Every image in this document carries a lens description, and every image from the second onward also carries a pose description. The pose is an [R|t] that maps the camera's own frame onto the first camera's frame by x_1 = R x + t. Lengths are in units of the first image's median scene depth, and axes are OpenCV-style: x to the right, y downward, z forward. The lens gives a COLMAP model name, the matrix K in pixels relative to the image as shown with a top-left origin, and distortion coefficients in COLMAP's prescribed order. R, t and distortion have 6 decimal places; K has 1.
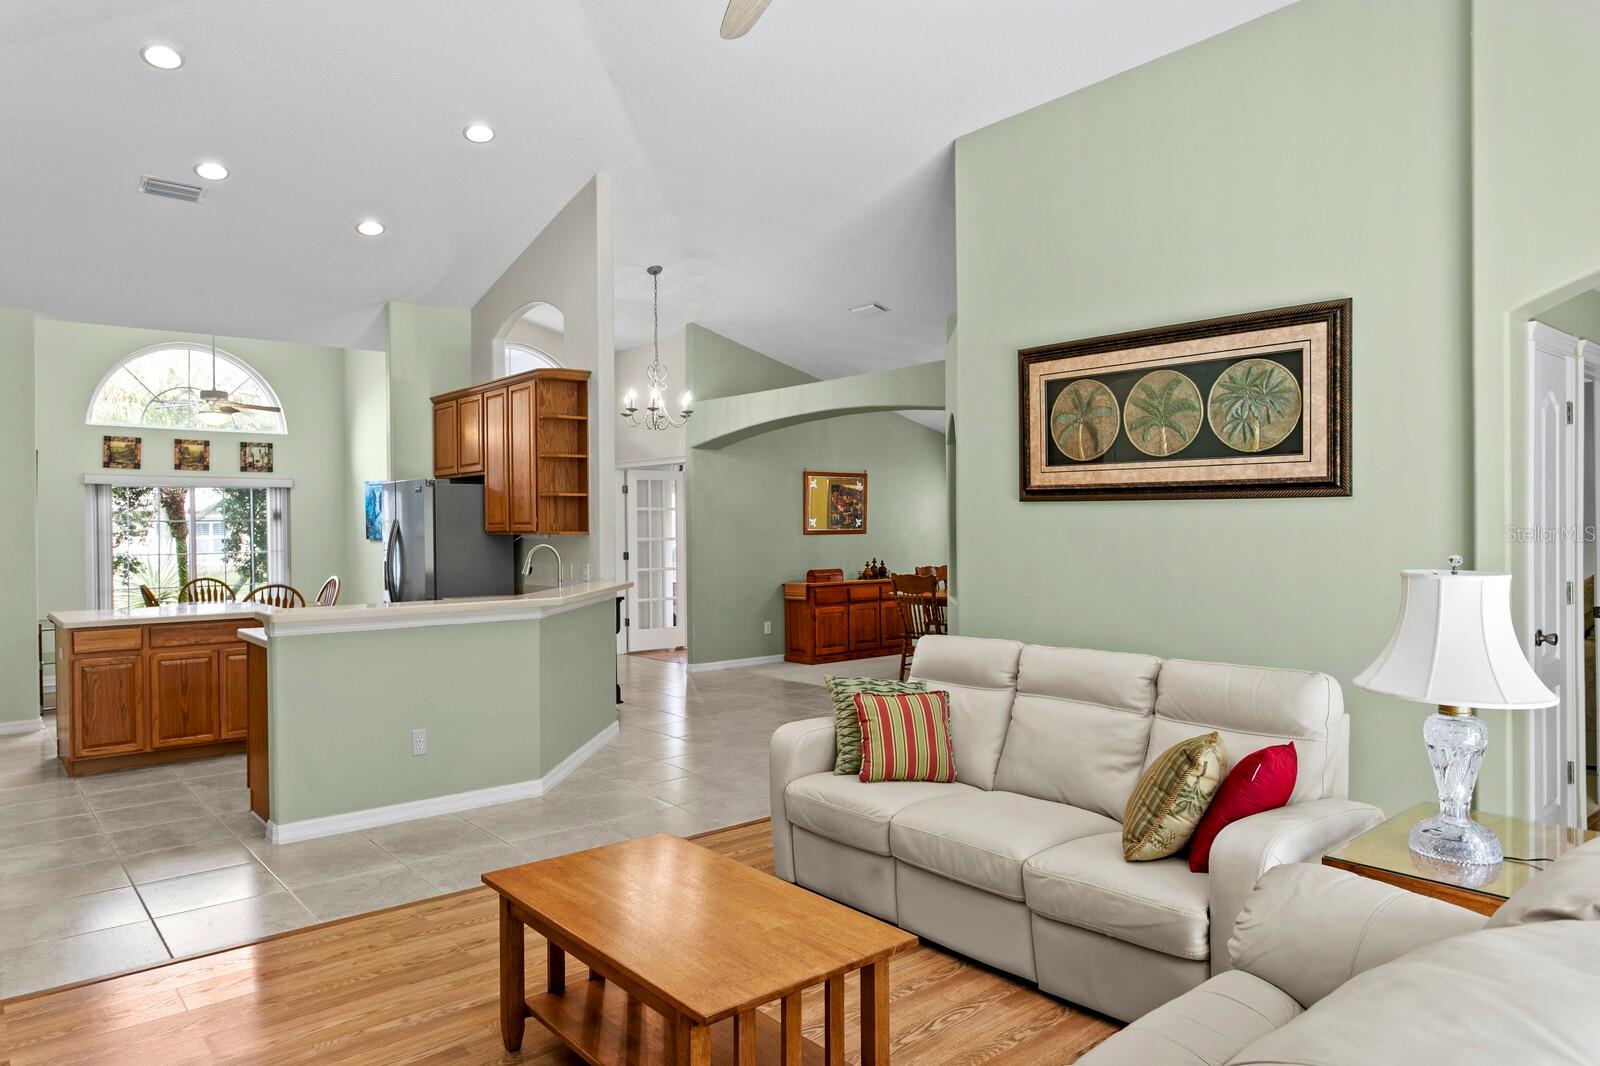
lens RADIAL K [[1017.5, 0, 774.5], [0, 1017.5, 530.0], [0, 0, 1]] dist [-0.006074, -0.001659]
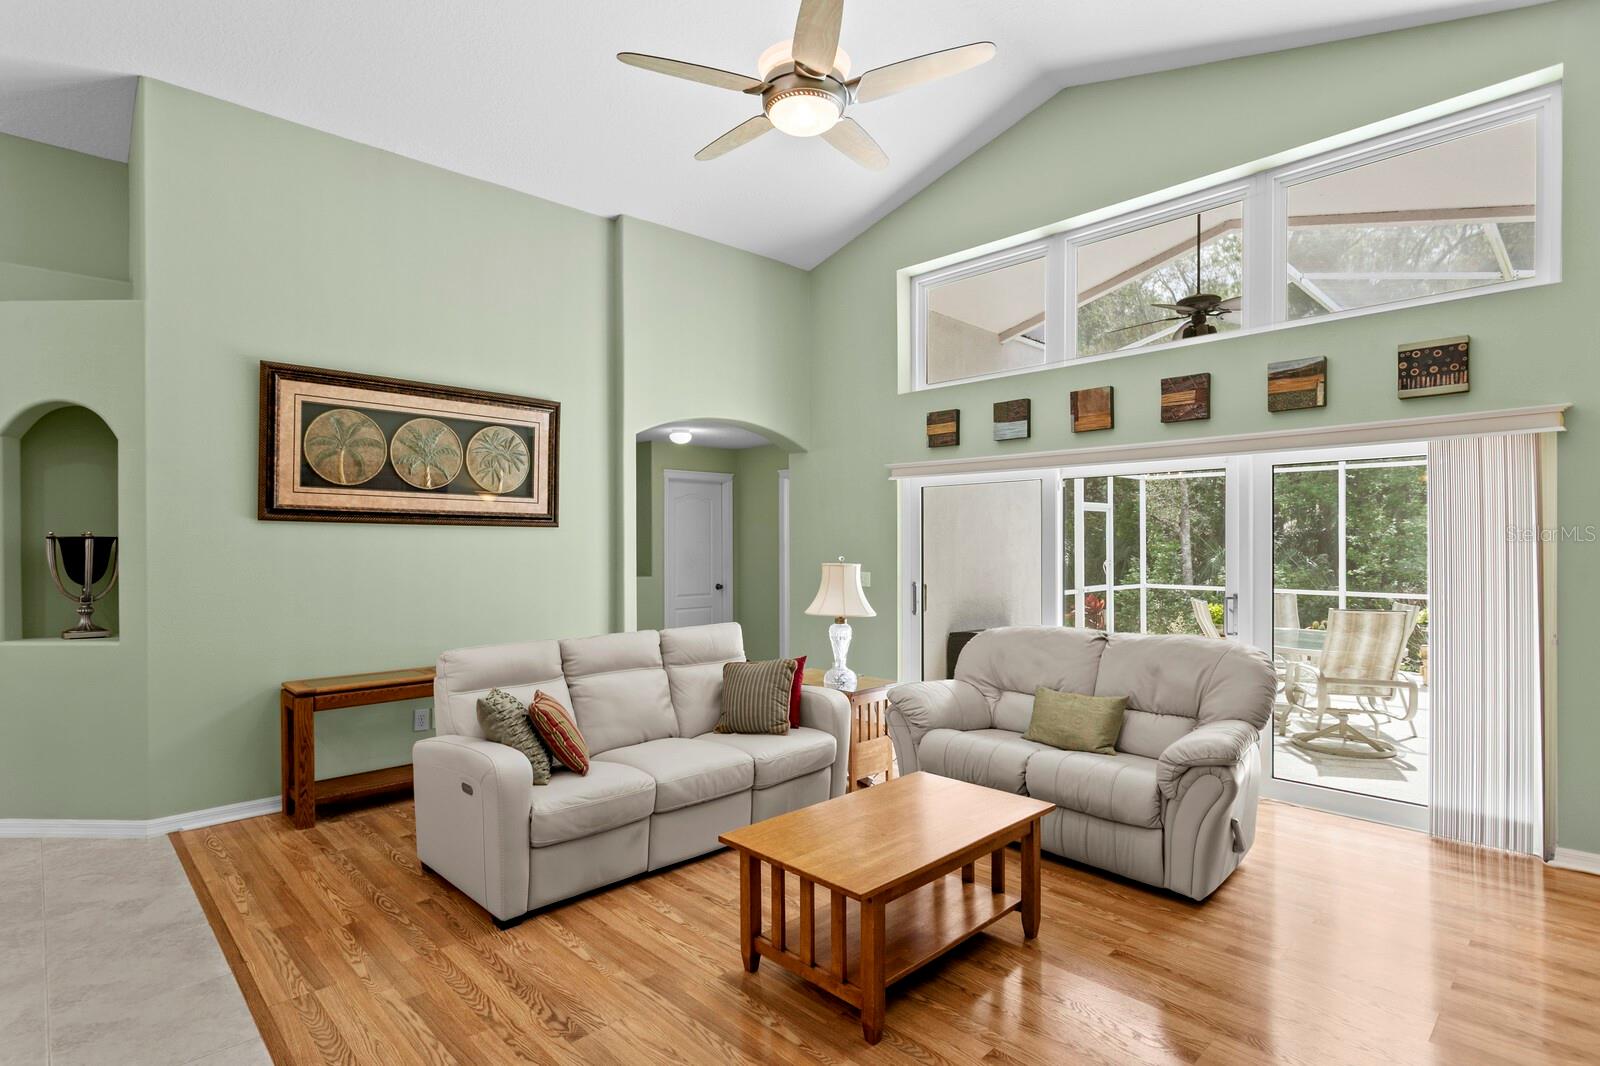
lens RADIAL K [[800.5, 0, 774.4], [0, 800.5, 544.1], [0, 0, 1]] dist [-0.003100, 0.000399]
pose [[-0.063141, 0.008312, 0.997970, -0.358445], [0.008543, 0.999933, -0.007788, 0.002891], [-0.997968, 0.008034, -0.063208, 0.384262]]
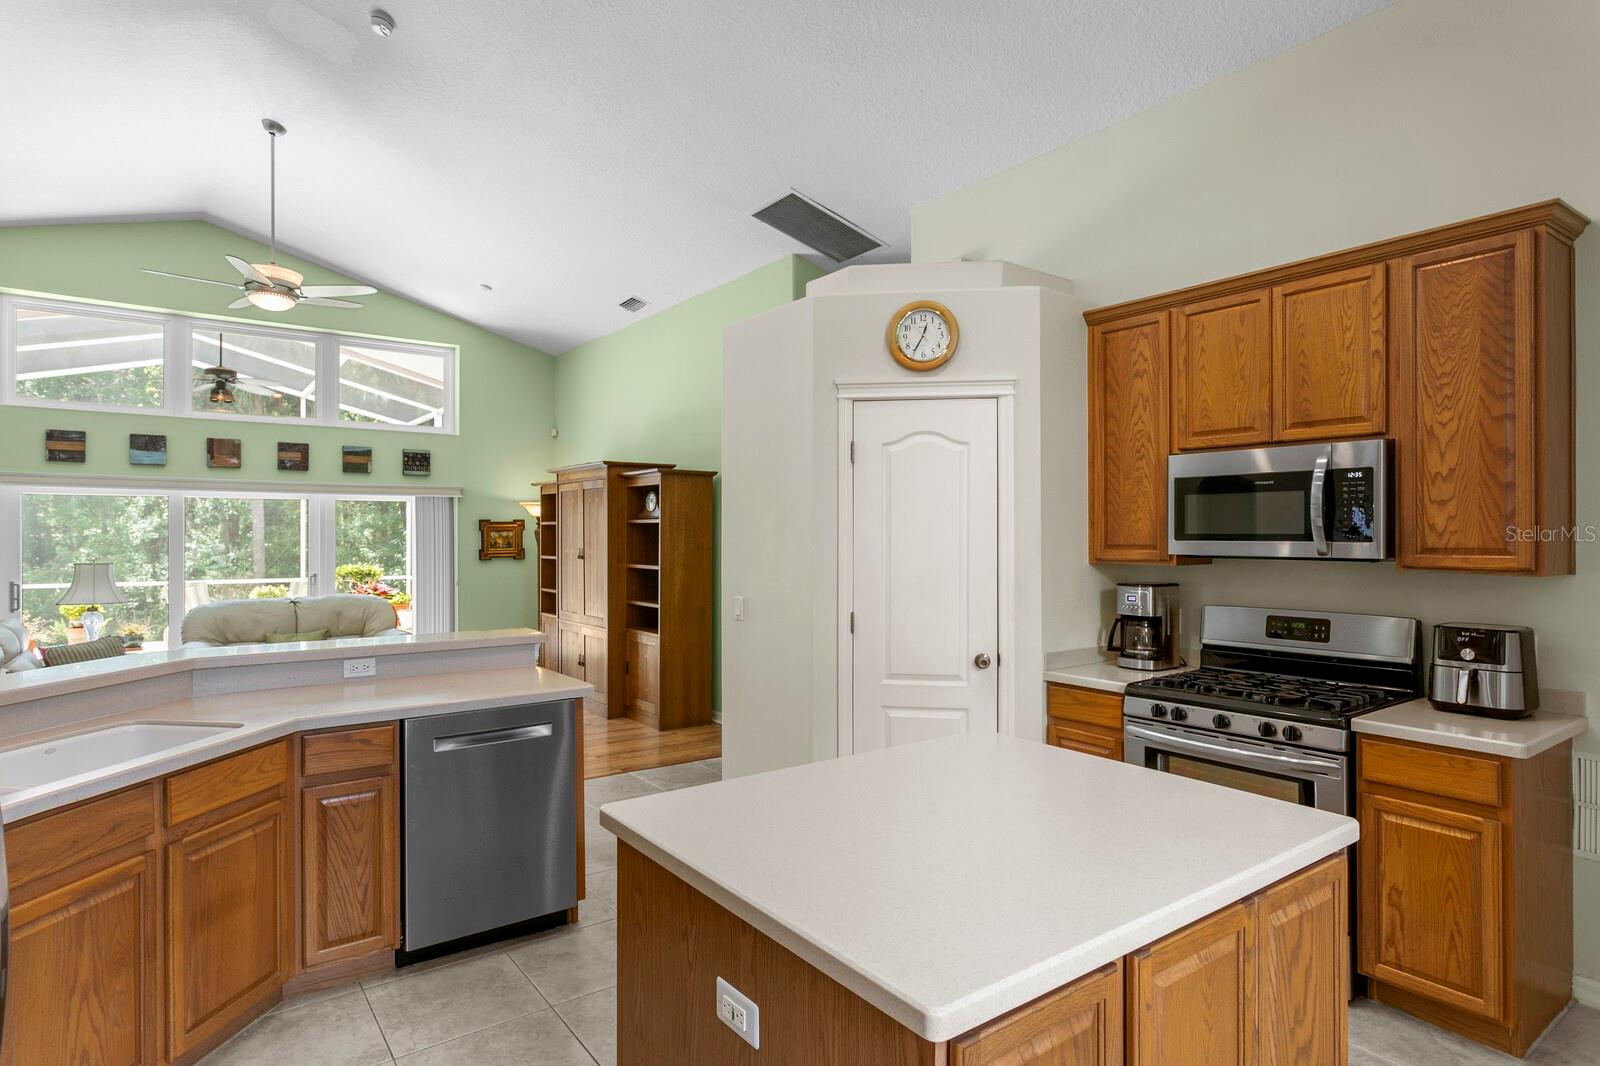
lens RADIAL K [[866.5, 0, 775.8], [0, 866.5, 534.5], [0, 0, 1]] dist [0.000752, 0.000716]
pose [[-0.997697, 0.011175, 0.066900, -0.439243], [0.011395, 0.999931, 0.002913, -0.007219], [-0.066863, 0.003668, -0.997755, 1.010644]]
